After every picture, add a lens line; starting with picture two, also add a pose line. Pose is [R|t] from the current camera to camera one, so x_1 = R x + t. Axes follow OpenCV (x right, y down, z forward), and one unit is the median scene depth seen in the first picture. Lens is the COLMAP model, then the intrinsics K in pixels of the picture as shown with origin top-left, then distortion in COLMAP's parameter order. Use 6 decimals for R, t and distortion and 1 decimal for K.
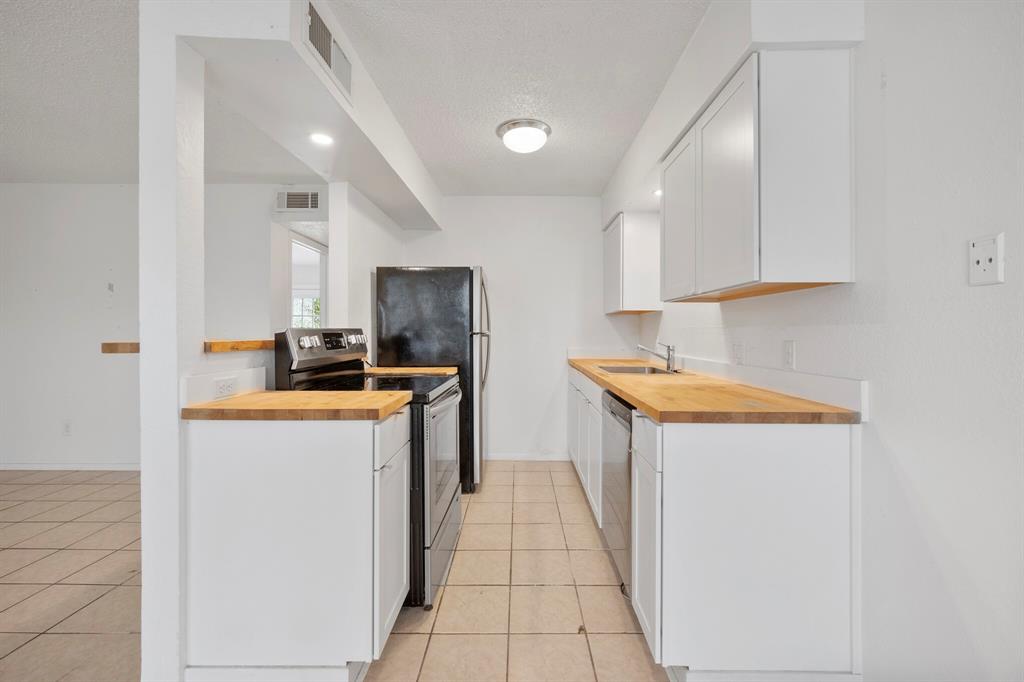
lens RADIAL K [[411.1, 0, 519.0], [0, 411.1, 335.4], [0, 0, 1]] dist [0.006568, -0.000088]
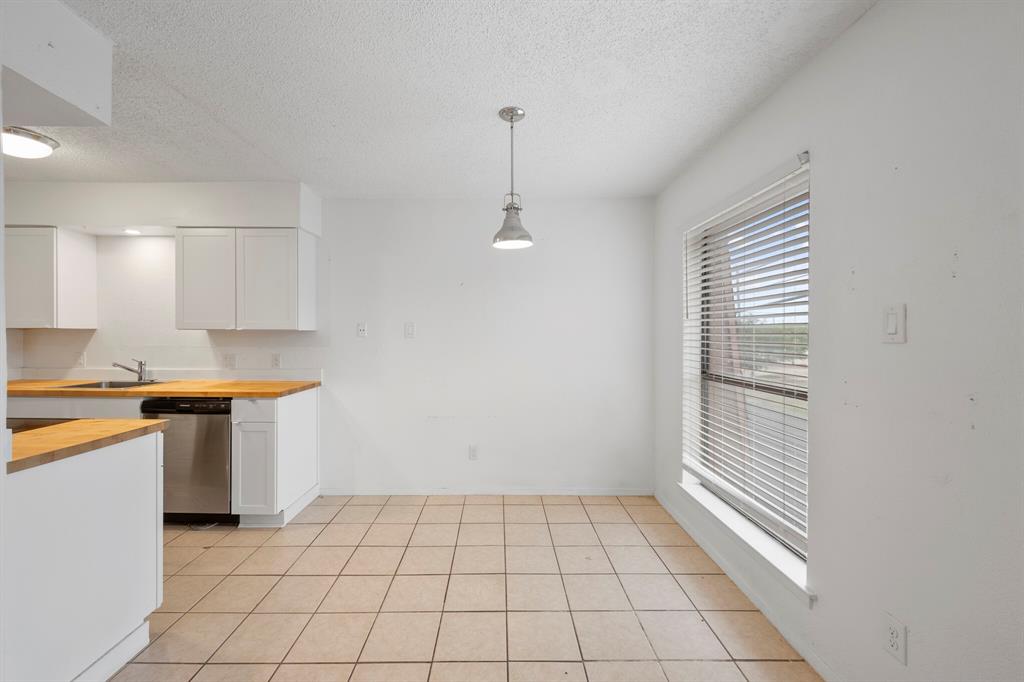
lens RADIAL K [[407.8, 0, 499.0], [0, 407.8, 334.9], [0, 0, 1]] dist [-0.007527, 0.000070]
pose [[0.008337, -0.005359, 0.999951, -1.095844], [0.002610, 0.999982, 0.005338, -0.074035], [-0.999962, 0.002565, 0.008351, -0.088579]]
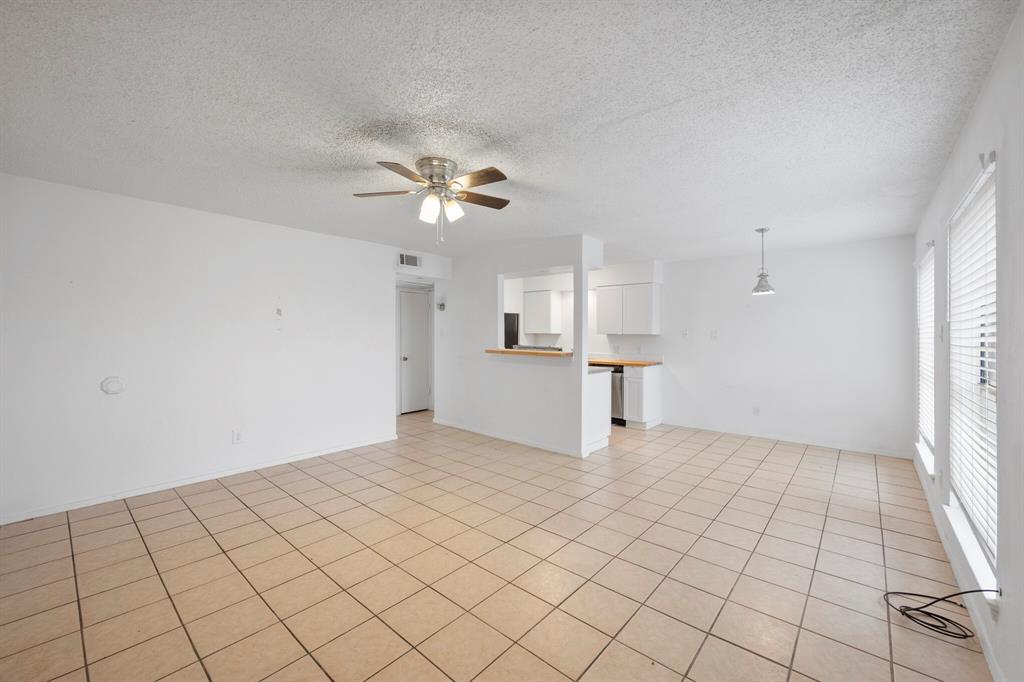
lens RADIAL K [[411.1, 0, 519.0], [0, 411.1, 335.4], [0, 0, 1]] dist [0.006568, -0.000088]
pose [[0.646330, -0.002088, 0.763055, -2.467188], [0.001351, 0.999998, 0.001592, -0.083219], [-0.763057, 0.000002, 0.646332, -0.516541]]
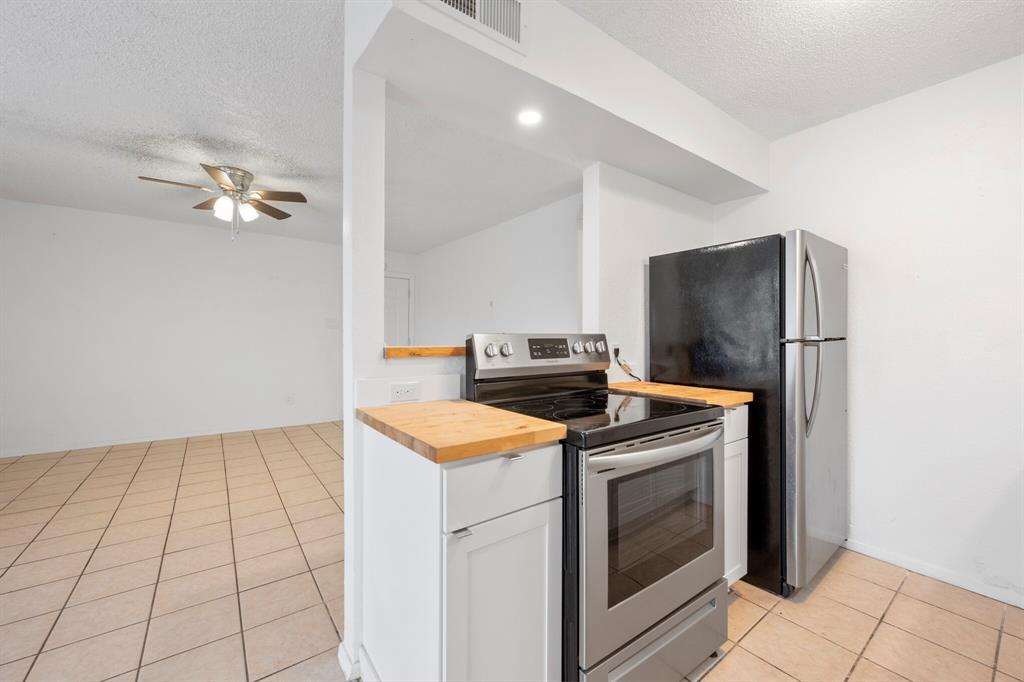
lens RADIAL K [[409.7, 0, 510.0], [0, 409.7, 338.4], [0, 0, 1]] dist [-0.002564, -0.000135]
pose [[0.601051, 0.004047, -0.799200, 0.185450], [-0.007522, 0.999972, -0.000593, -0.006254], [0.799175, 0.006368, 0.601065, 0.427817]]
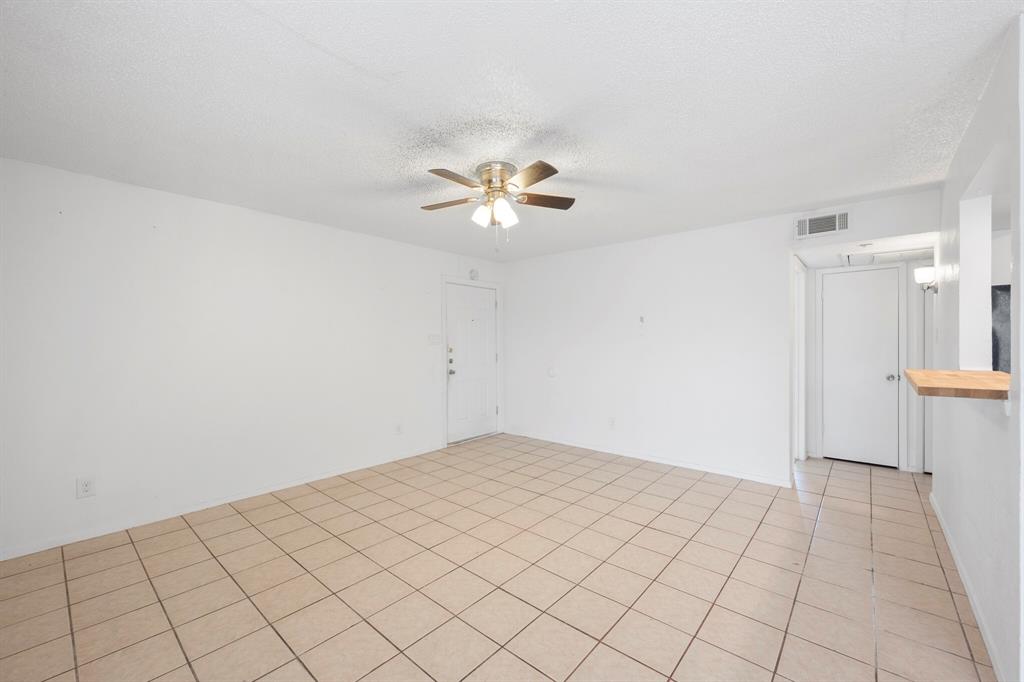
lens RADIAL K [[417.8, 0, 508.1], [0, 417.8, 344.9], [0, 0, 1]] dist [0.002924, -0.000106]
pose [[0.751466, -0.000833, -0.659772, -0.745003], [0.001075, 0.999999, -0.000037, -0.061911], [0.659771, -0.000682, 0.751466, -0.446237]]
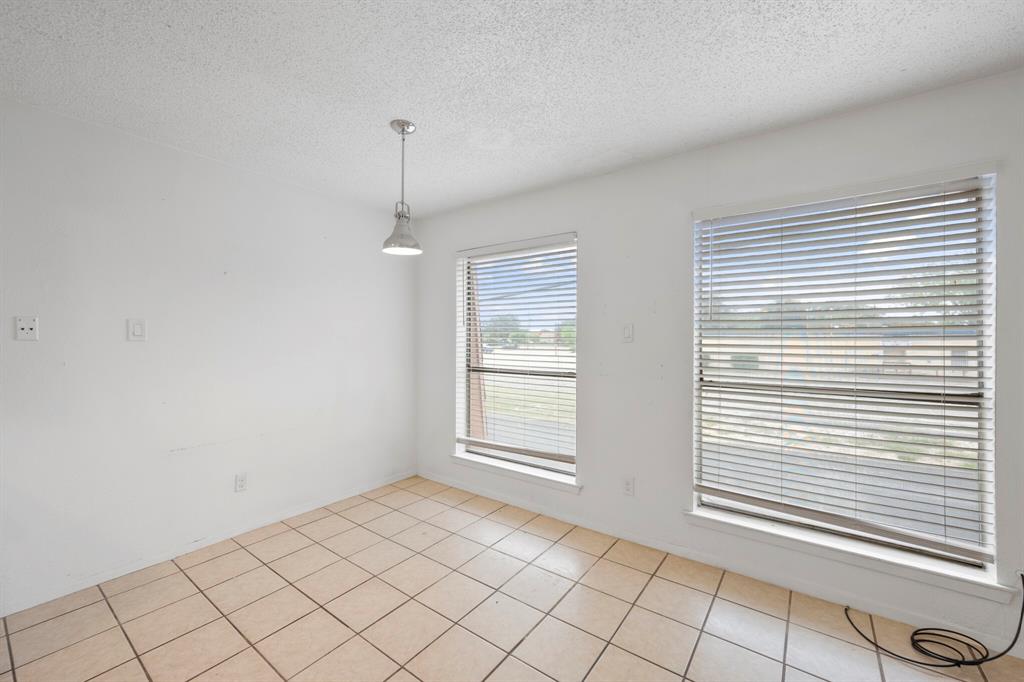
lens RADIAL K [[409.7, 0, 510.0], [0, 409.7, 338.4], [0, 0, 1]] dist [-0.002564, -0.000135]
pose [[-0.798305, -0.013999, 0.602091, -0.950631], [-0.007001, 0.999878, 0.013965, -0.083958], [-0.602213, 0.006933, -0.798305, 0.557468]]
